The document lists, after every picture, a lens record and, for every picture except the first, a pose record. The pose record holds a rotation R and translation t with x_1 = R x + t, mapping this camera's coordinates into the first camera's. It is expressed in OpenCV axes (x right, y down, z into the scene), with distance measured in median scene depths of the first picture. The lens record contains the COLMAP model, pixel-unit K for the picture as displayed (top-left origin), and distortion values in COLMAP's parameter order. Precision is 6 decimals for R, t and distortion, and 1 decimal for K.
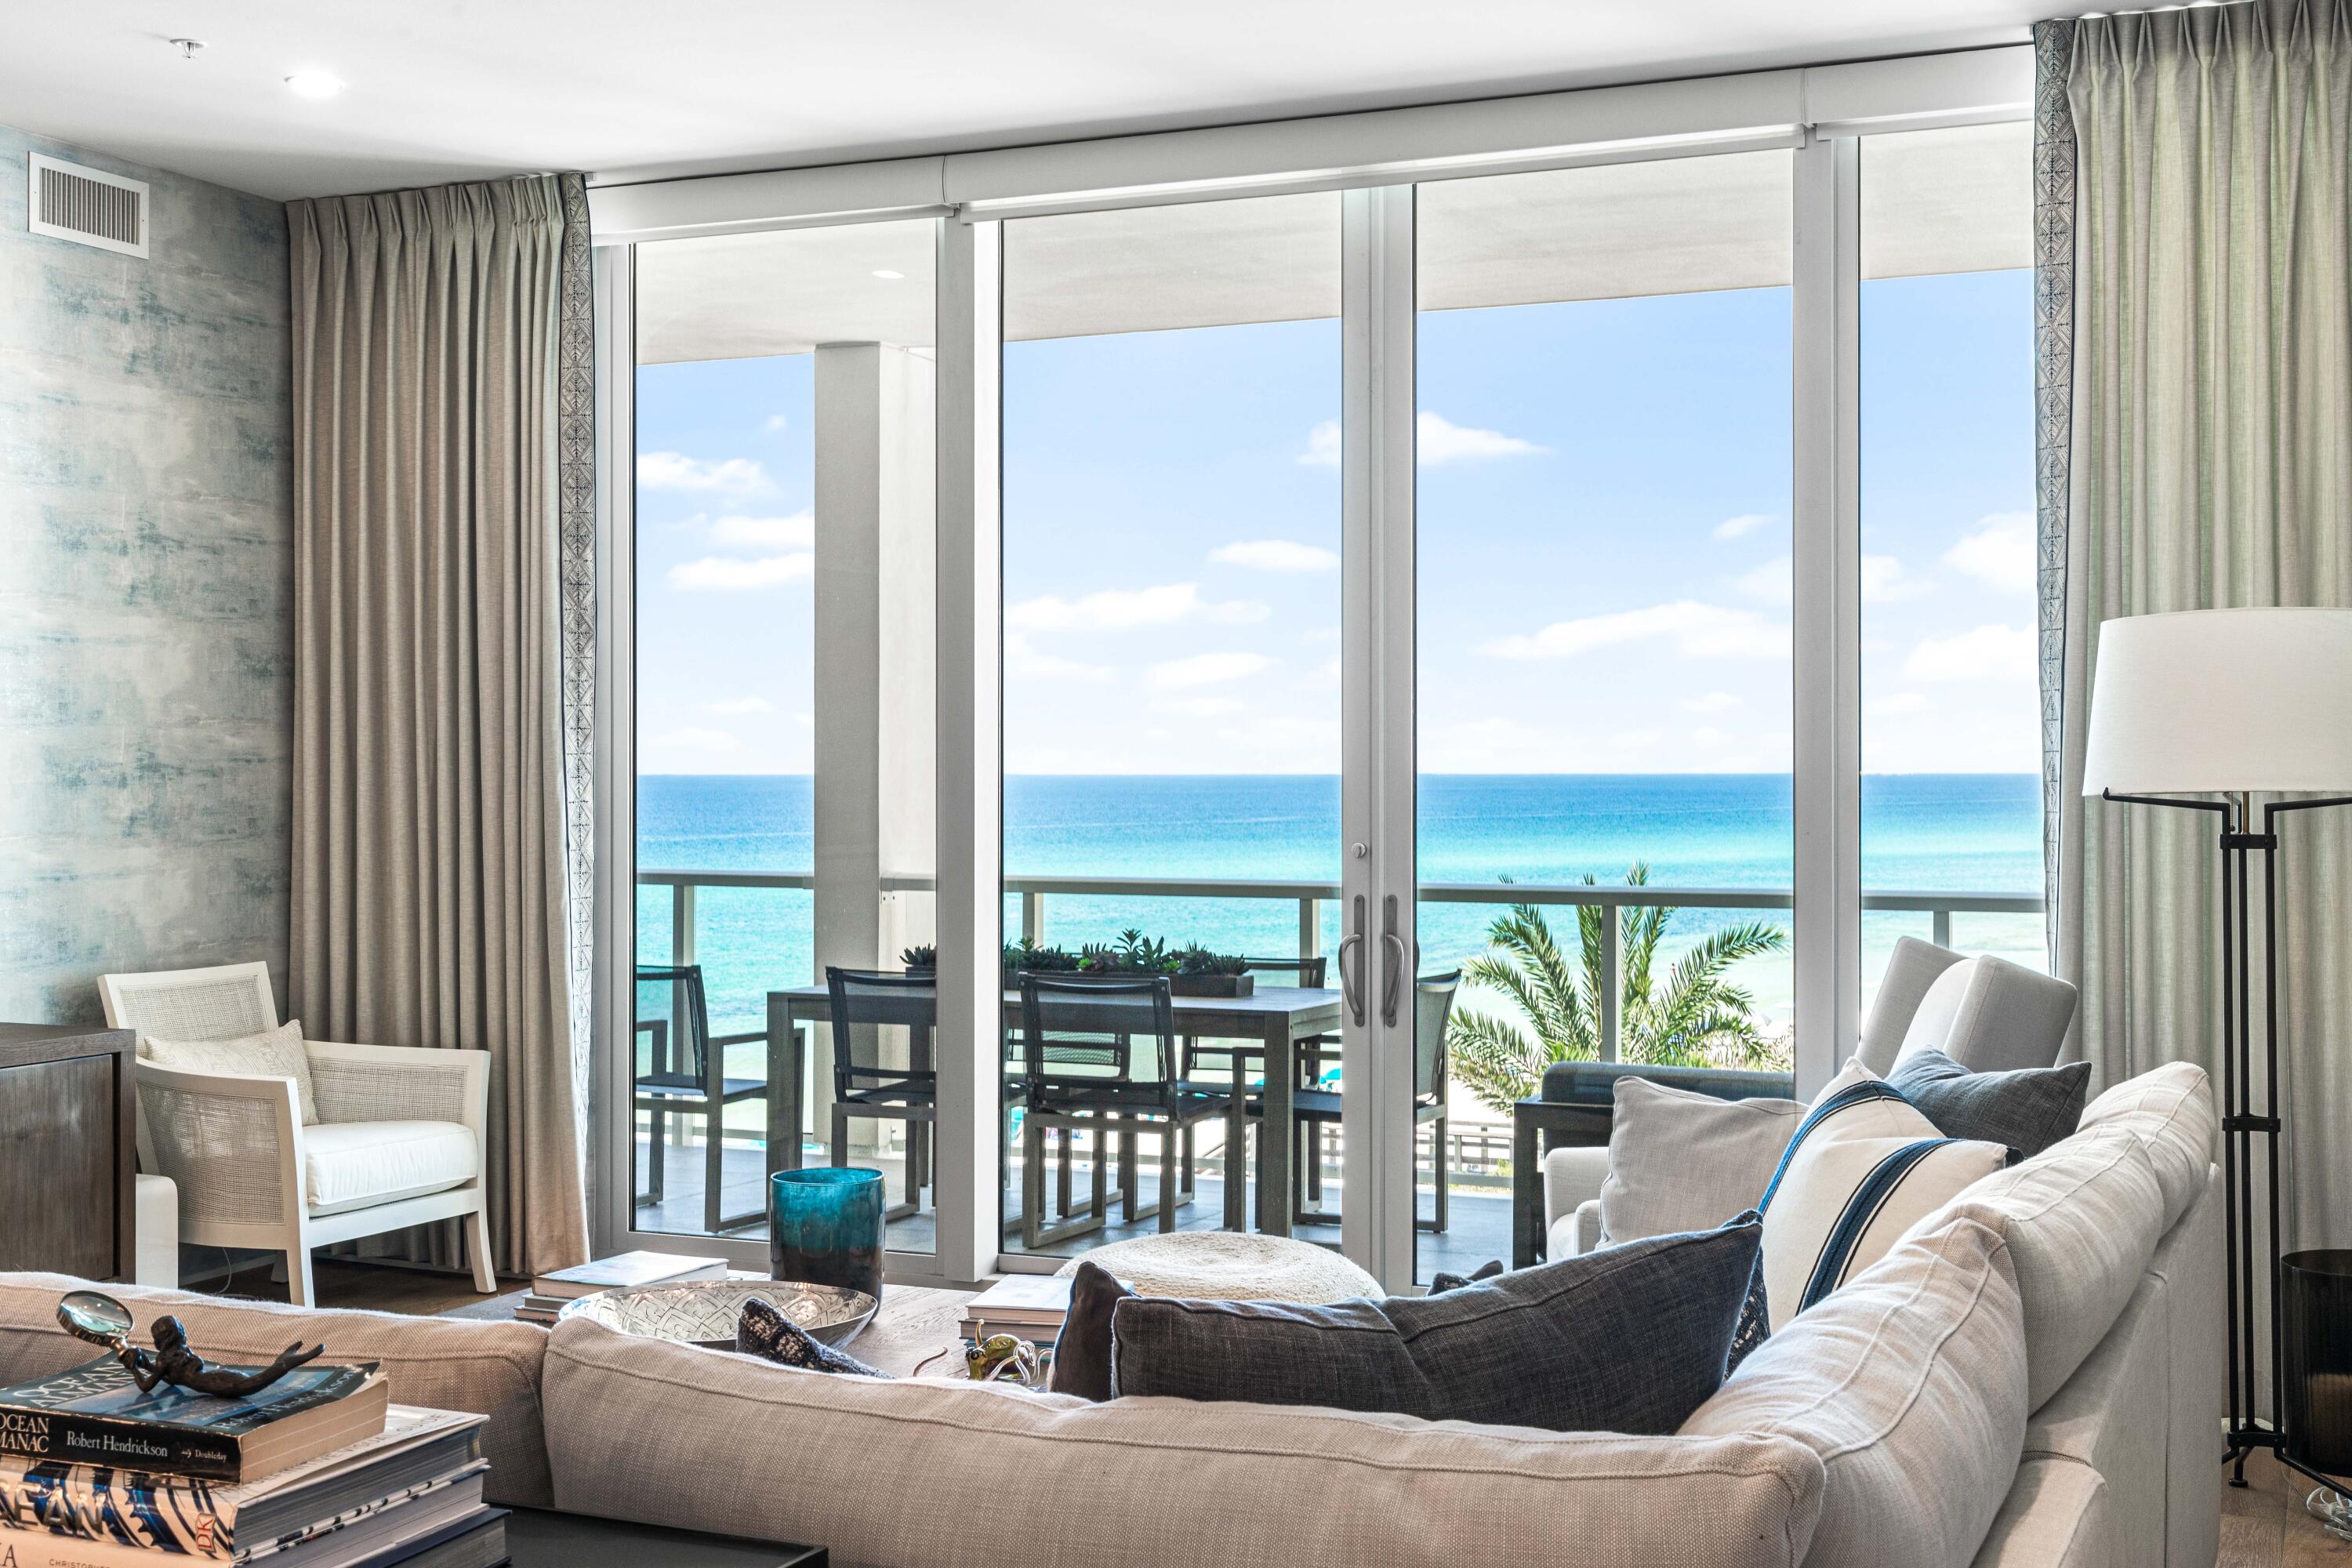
lens RADIAL K [[2582.8, 0, 1101.8], [0, 2582.8, 769.3], [0, 0, 1]] dist [0.025915, 0.000000]
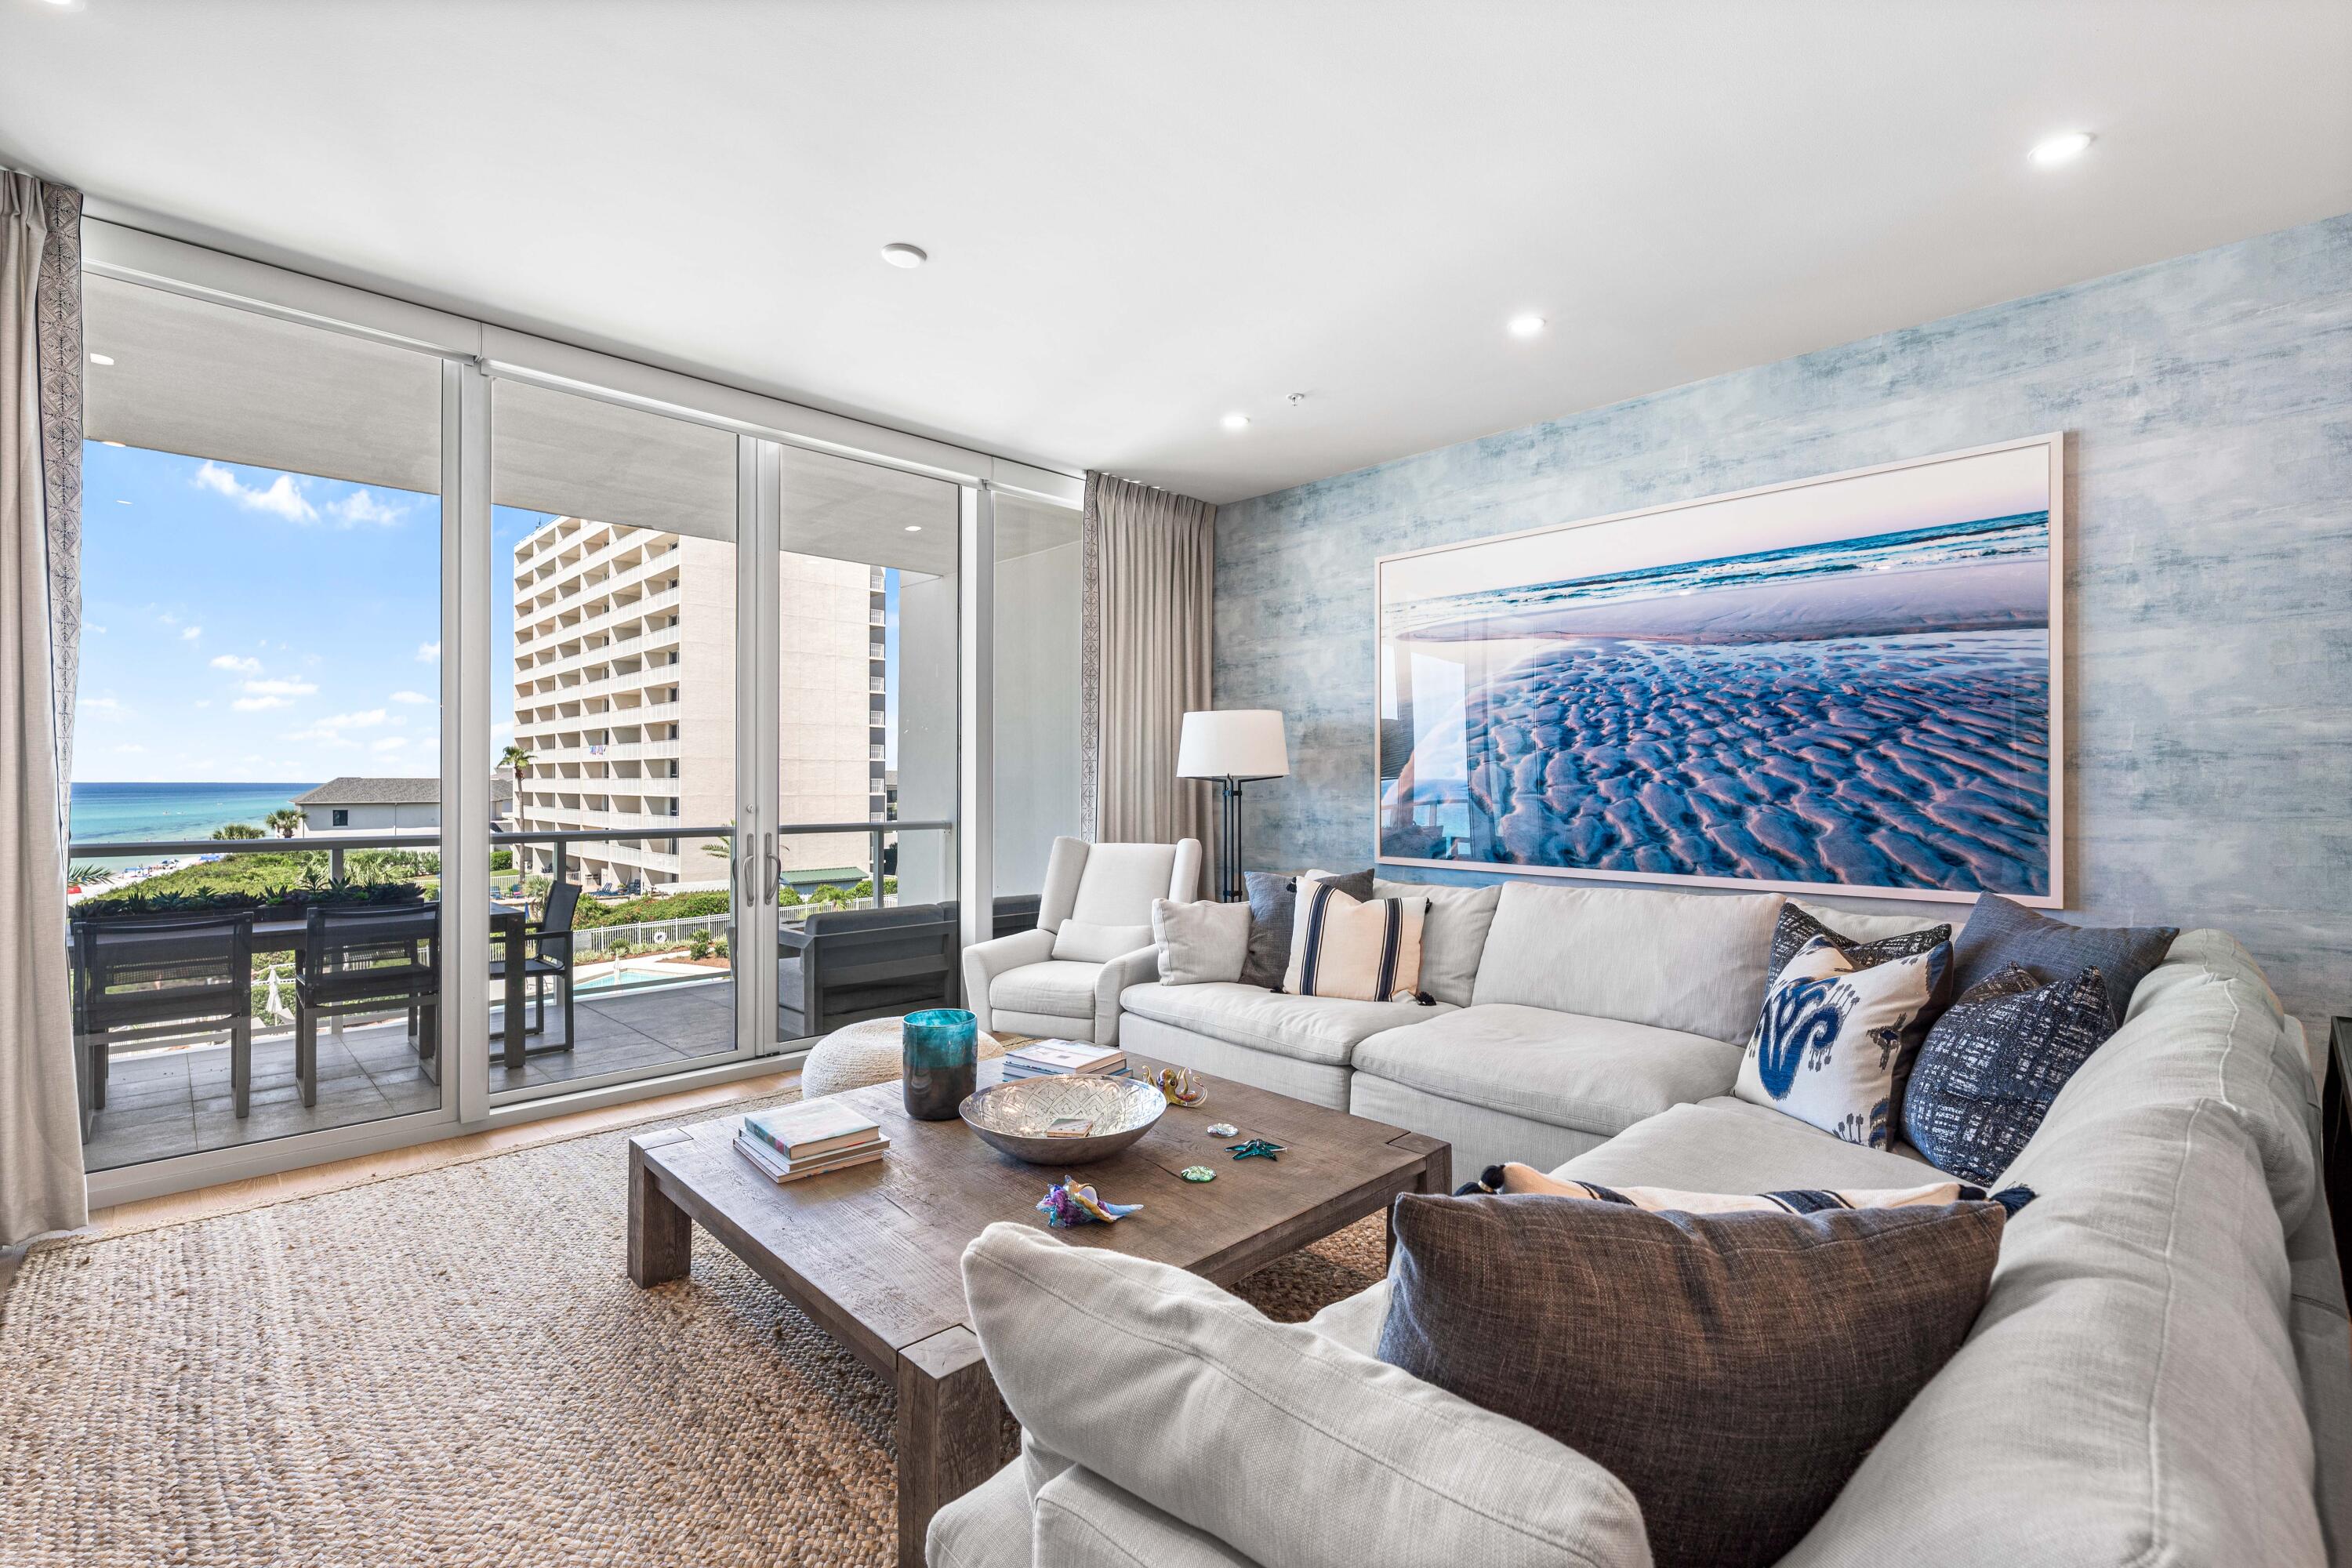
lens RADIAL K [[1039.5, 0, 1115.6], [0, 1039.5, 788.6], [0, 0, 1]] dist [0.003463, -0.000016]
pose [[0.403719, -0.004203, 0.914873, -0.436255], [-0.003484, 0.999975, 0.006131, 0.011031], [-0.914876, -0.005663, 0.403695, 0.451706]]
